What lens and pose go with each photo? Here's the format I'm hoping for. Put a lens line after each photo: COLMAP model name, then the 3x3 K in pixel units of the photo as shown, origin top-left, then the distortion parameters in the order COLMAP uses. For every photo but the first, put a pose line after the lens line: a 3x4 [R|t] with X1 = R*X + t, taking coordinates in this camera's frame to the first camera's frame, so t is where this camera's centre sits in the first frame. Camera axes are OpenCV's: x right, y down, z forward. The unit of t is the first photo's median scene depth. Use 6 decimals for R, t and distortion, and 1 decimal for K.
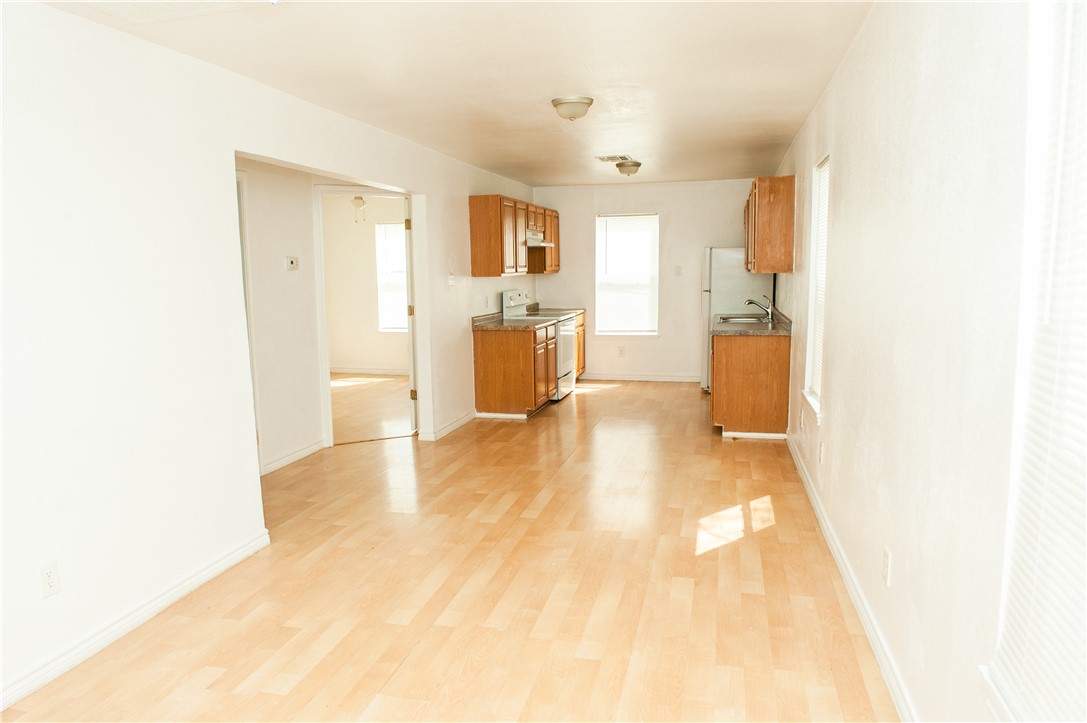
lens RADIAL K [[738.6, 0, 529.2], [0, 738.6, 385.2], [0, 0, 1]] dist [-0.055285, 0.003419]
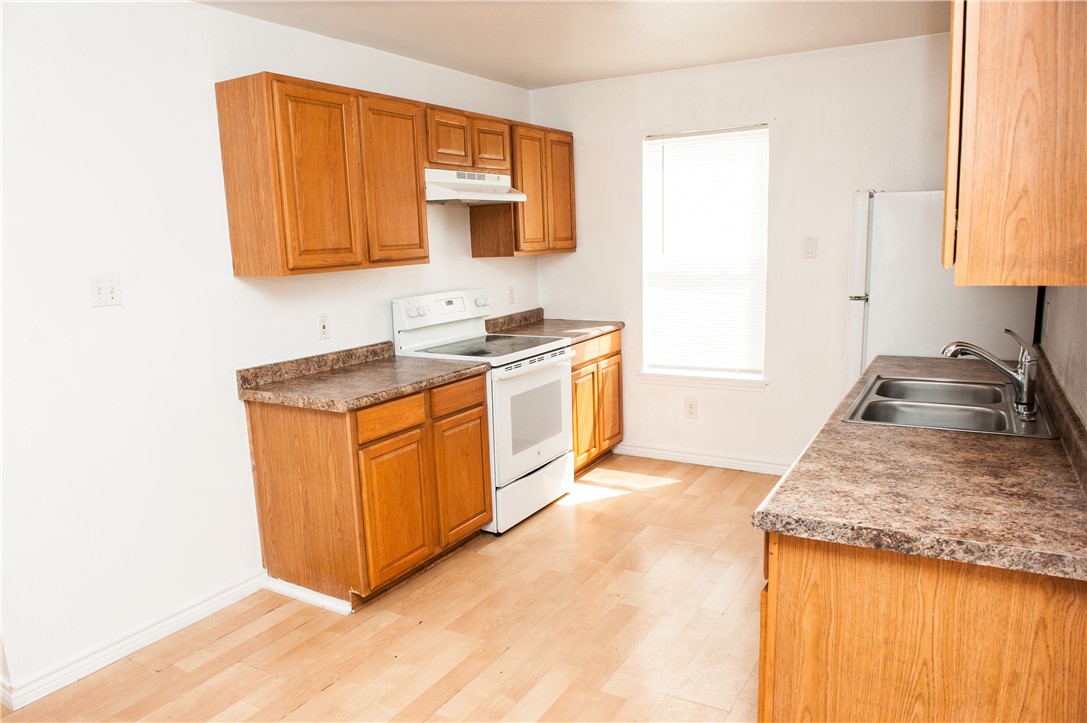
lens RADIAL K [[738.6, 0, 531.2], [0, 738.6, 379.1], [0, 0, 1]] dist [-0.055285, 0.003419]
pose [[0.960778, 0.038166, -0.274679, 0.206306], [-0.027755, 0.998745, 0.041691, -0.109212], [0.275926, -0.032432, 0.960632, 0.634736]]
